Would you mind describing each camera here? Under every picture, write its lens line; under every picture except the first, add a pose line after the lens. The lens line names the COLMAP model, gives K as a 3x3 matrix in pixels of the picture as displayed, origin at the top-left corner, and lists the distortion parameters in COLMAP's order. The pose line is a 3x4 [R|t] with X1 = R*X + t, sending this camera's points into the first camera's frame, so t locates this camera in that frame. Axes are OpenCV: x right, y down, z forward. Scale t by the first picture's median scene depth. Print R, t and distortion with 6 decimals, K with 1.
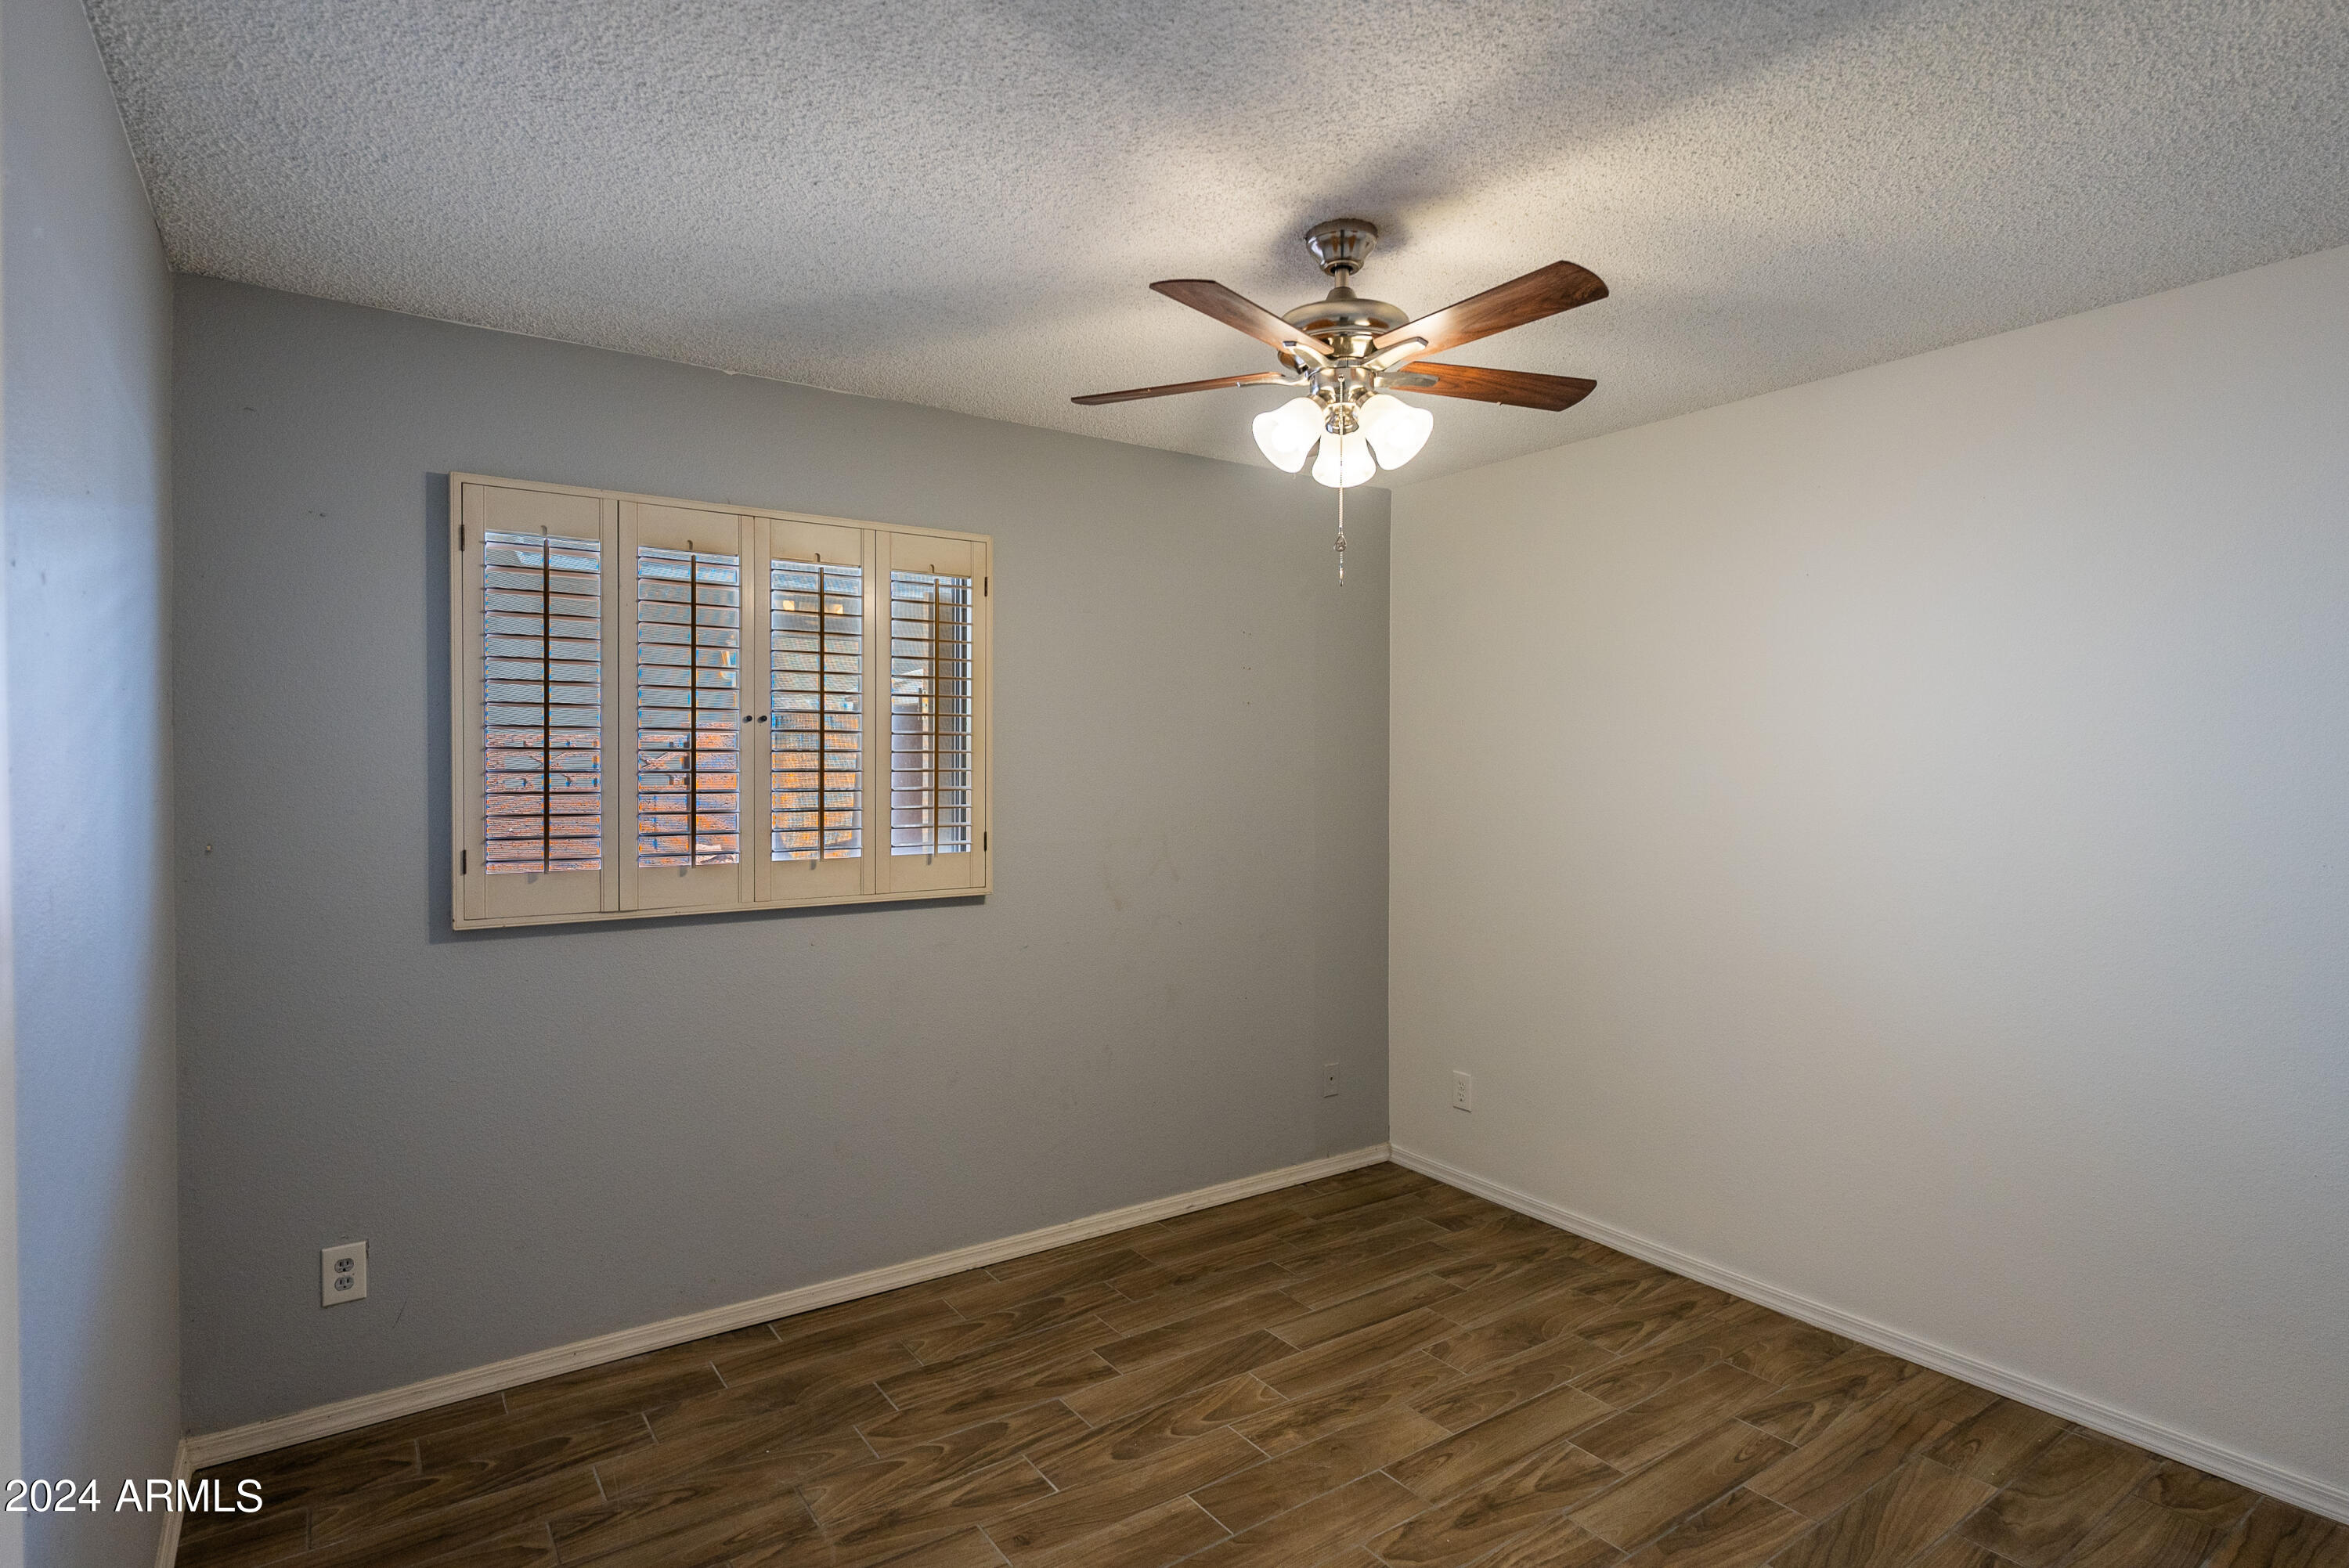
lens RADIAL K [[1244.9, 0, 1175.5], [0, 1244.9, 777.5], [0, 0, 1]] dist [0.000893, 0.000039]
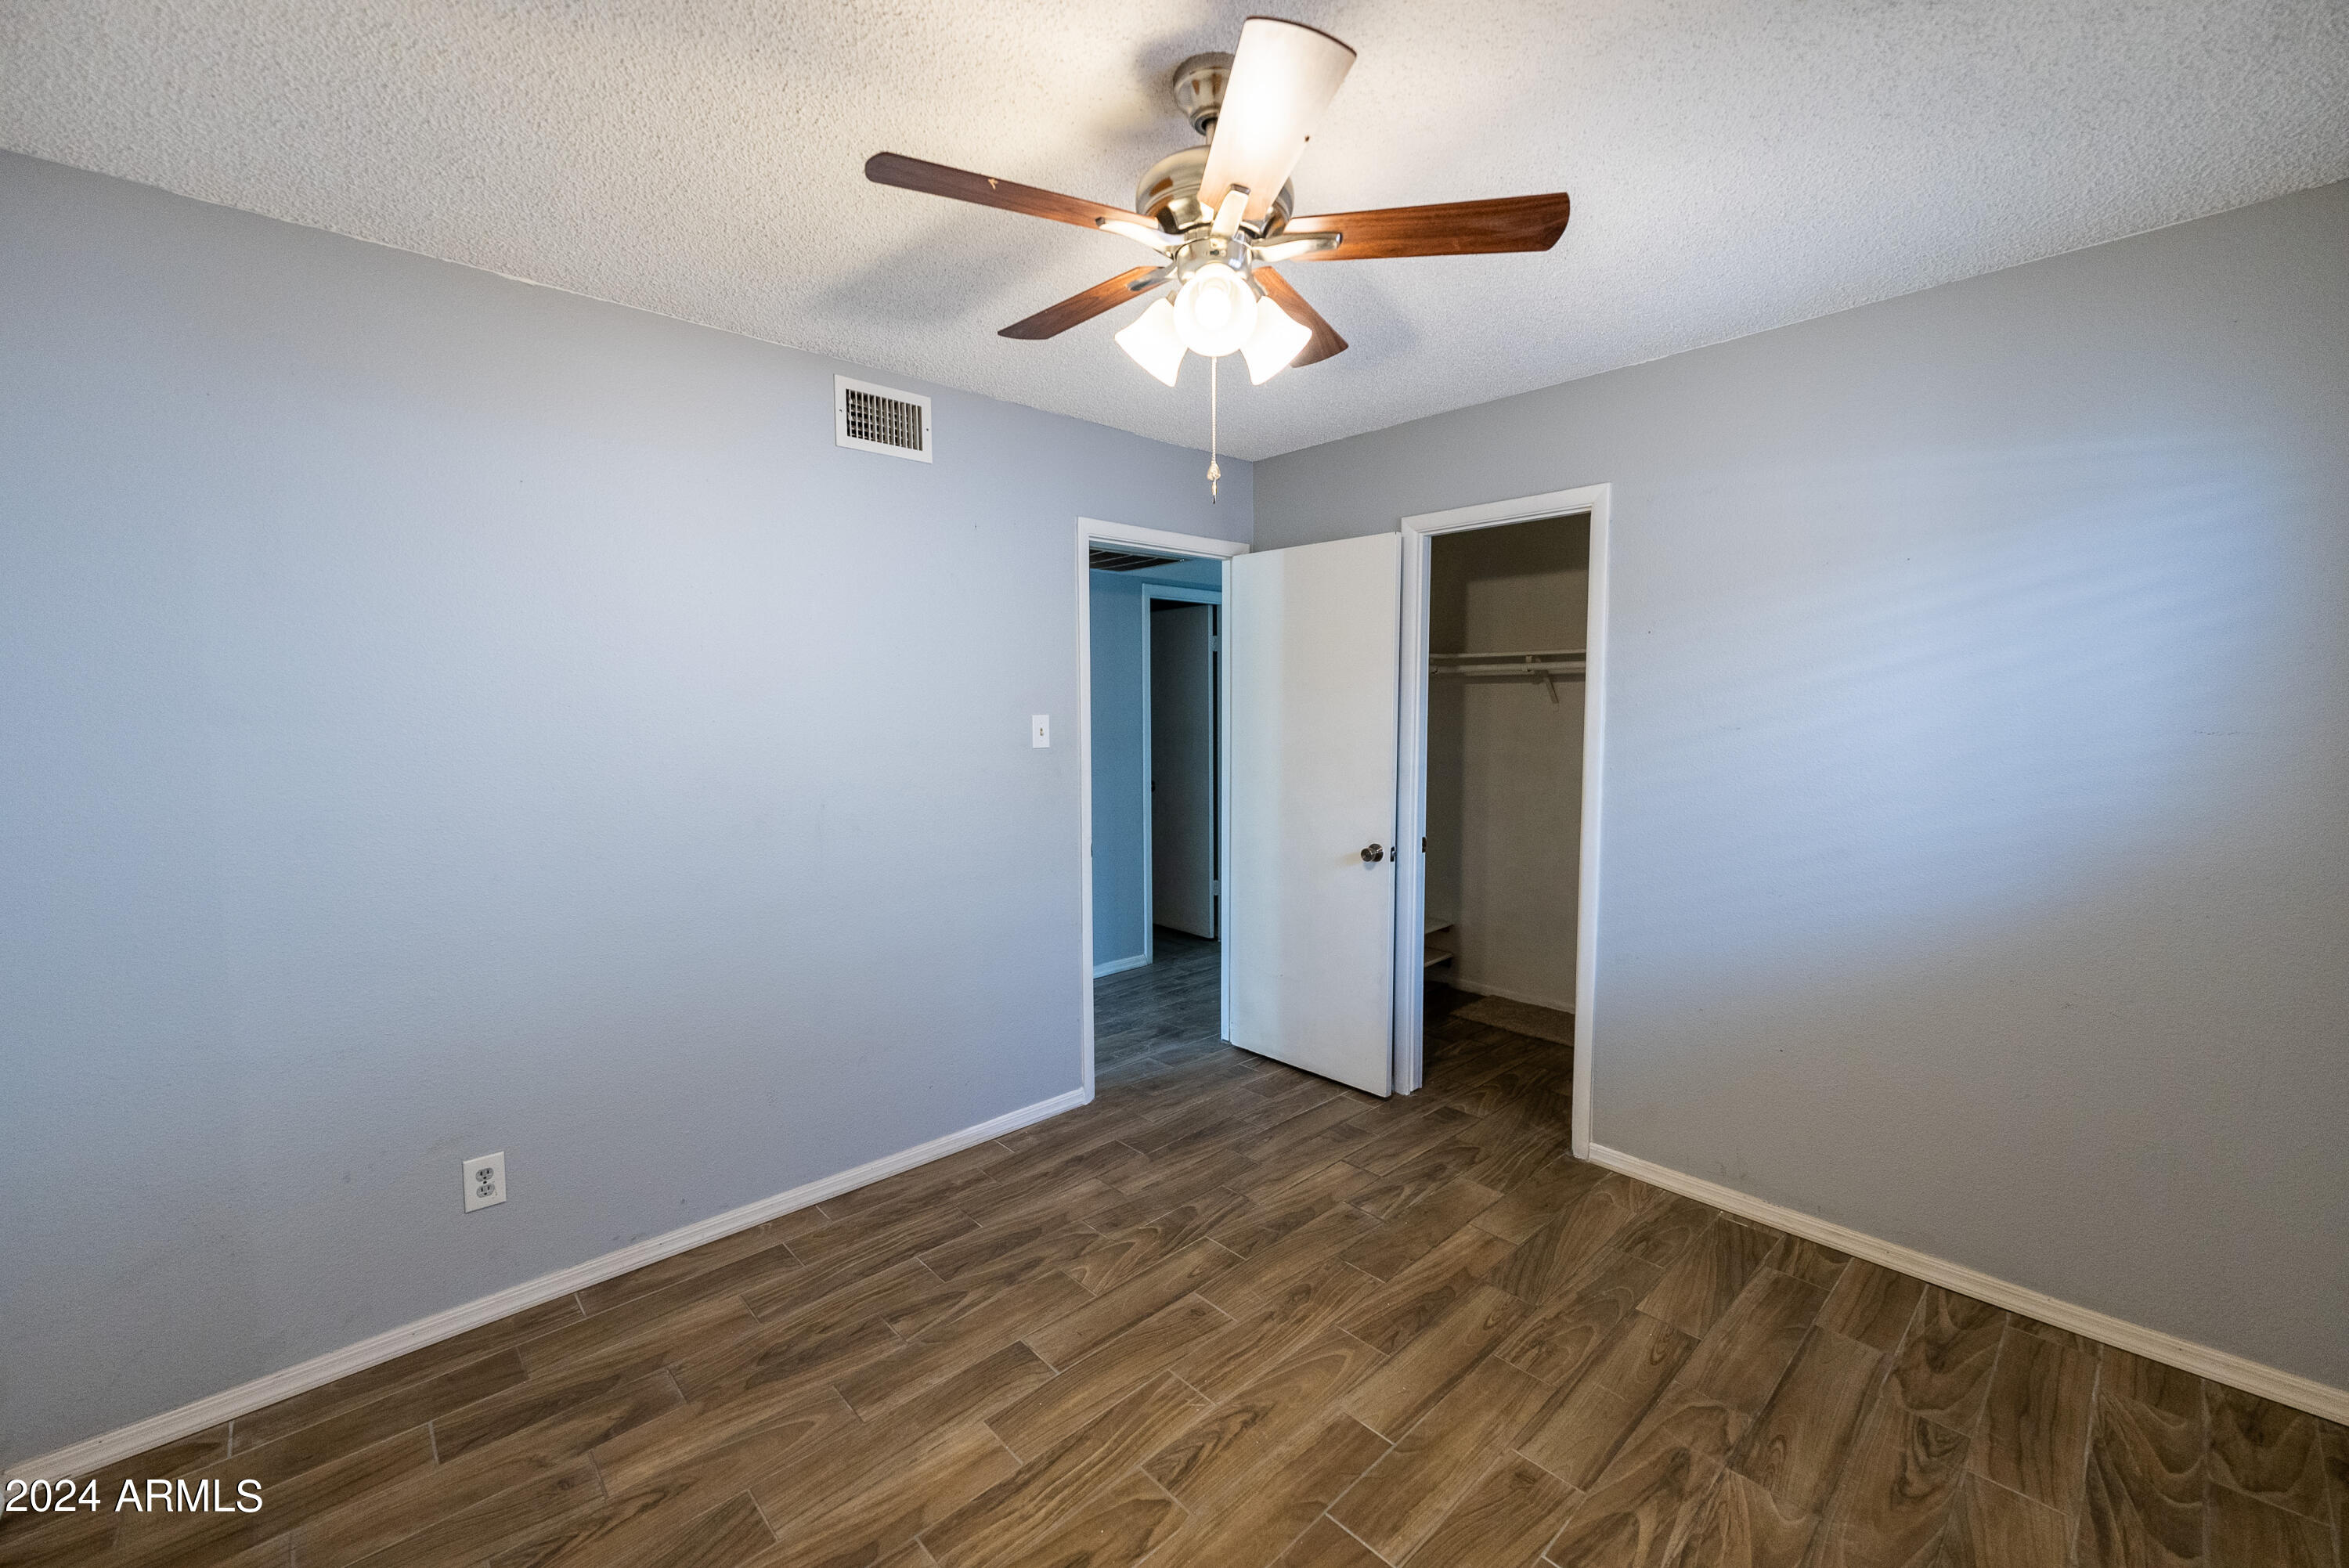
lens RADIAL K [[948.8, 0, 1175.5], [0, 948.8, 783.7], [0, 0, 1]] dist [0.005904, -0.000622]
pose [[-0.990752, 0.015597, -0.134785, 0.249270], [0.003375, 0.995897, 0.090435, -0.017181], [0.135642, 0.089144, -0.986739, 1.650095]]
